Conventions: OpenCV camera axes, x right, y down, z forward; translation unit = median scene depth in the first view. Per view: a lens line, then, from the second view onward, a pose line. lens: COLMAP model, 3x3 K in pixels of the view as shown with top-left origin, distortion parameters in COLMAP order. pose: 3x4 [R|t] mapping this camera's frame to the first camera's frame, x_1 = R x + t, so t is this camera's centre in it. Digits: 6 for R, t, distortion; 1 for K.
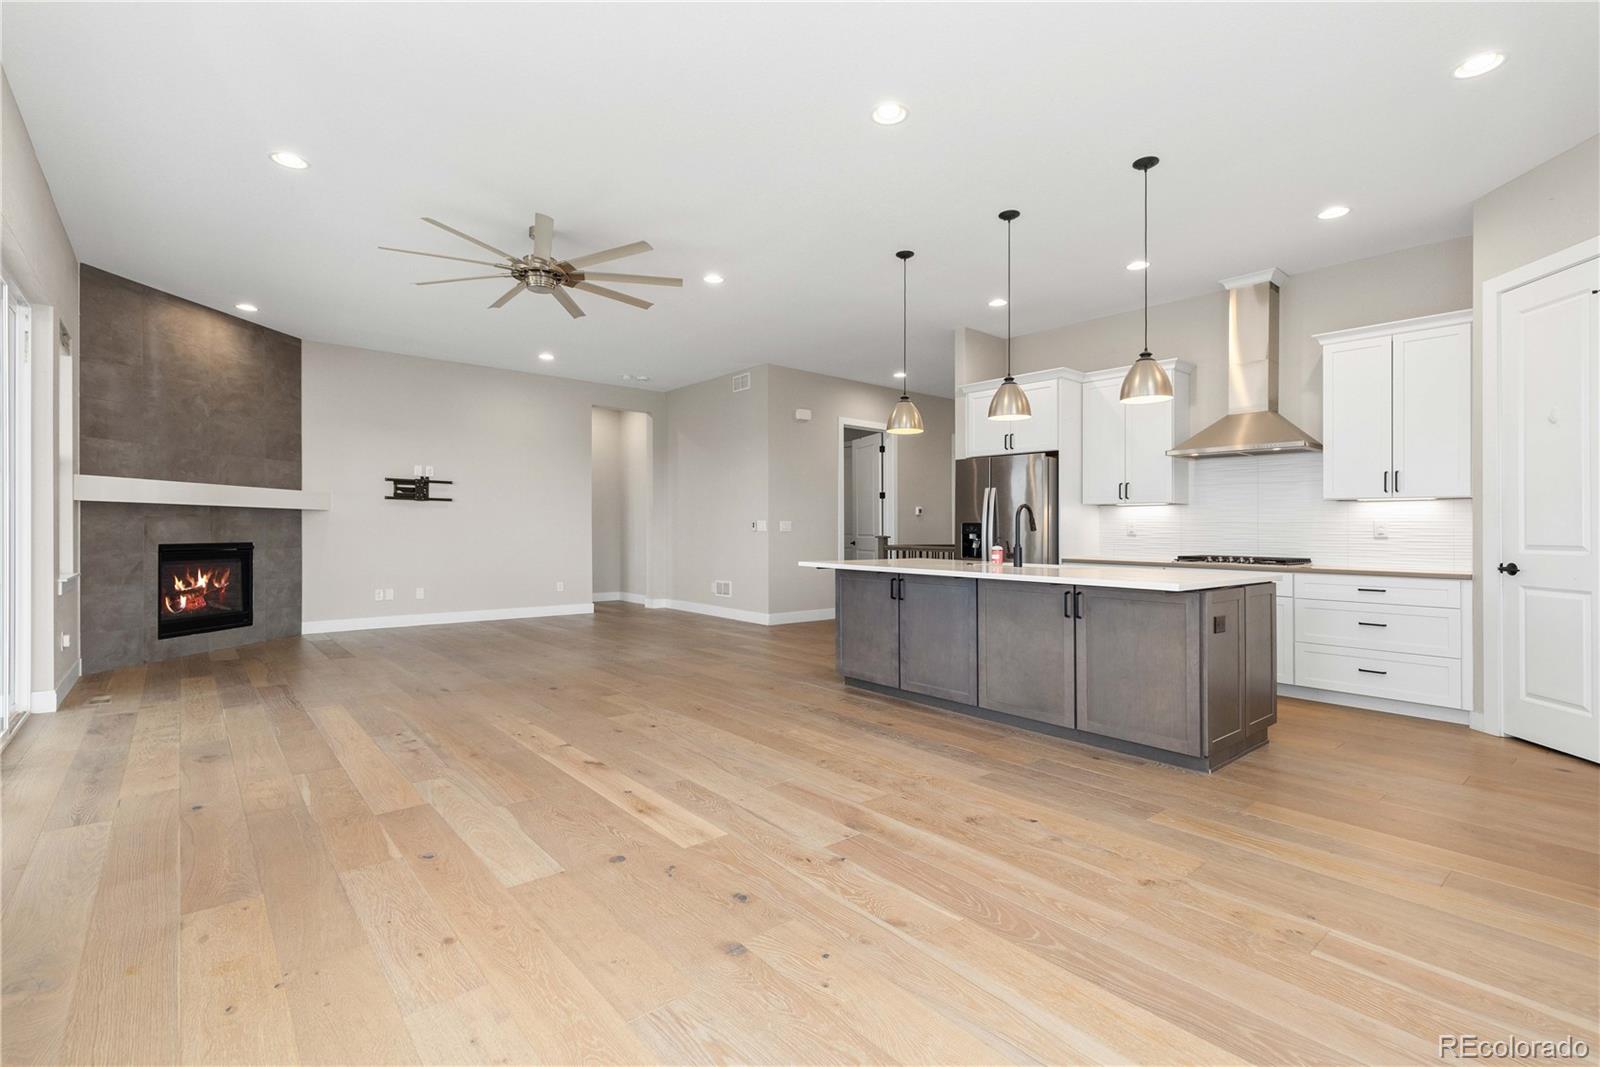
lens RADIAL K [[728.6, 0, 789.1], [0, 728.6, 530.3], [0, 0, 1]] dist [0.004316, -0.000365]
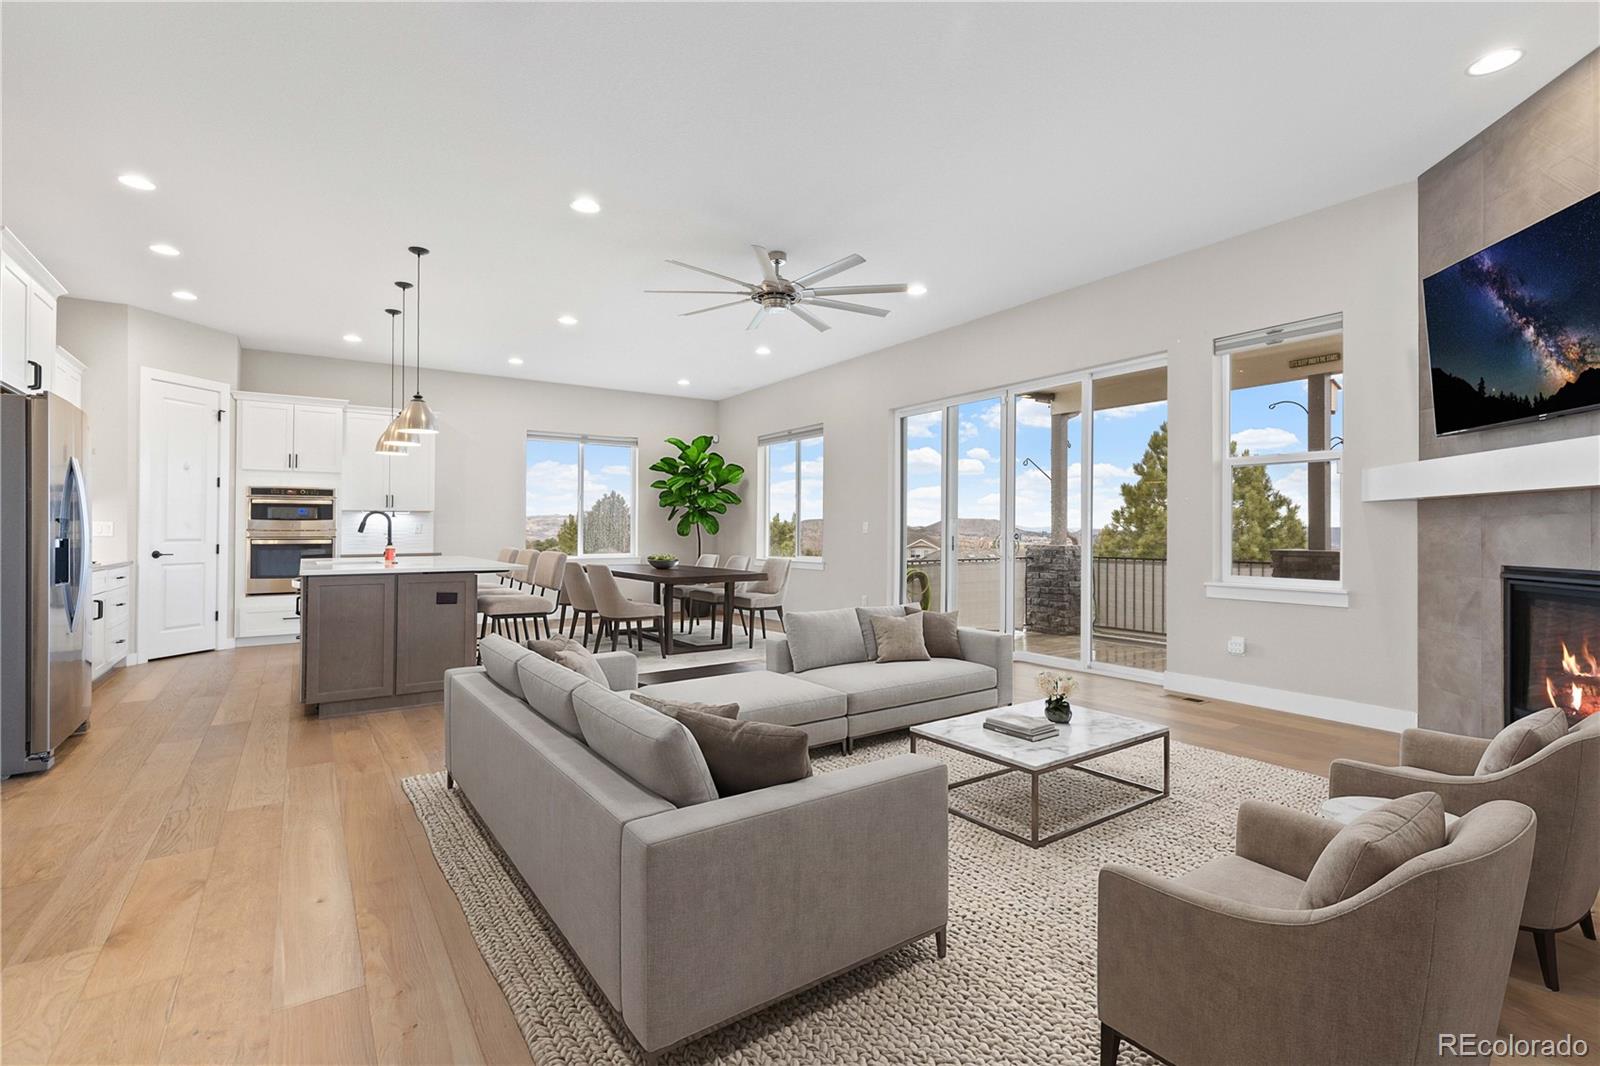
lens RADIAL K [[728.6, 0, 796.3], [0, 728.6, 521.3], [0, 0, 1]] dist [0.004316, -0.000365]
pose [[-0.994749, -0.004444, 0.102253, -0.393073], [-0.005739, 0.999907, -0.012371, -0.005236], [-0.102188, -0.012893, -0.994682, 1.696455]]
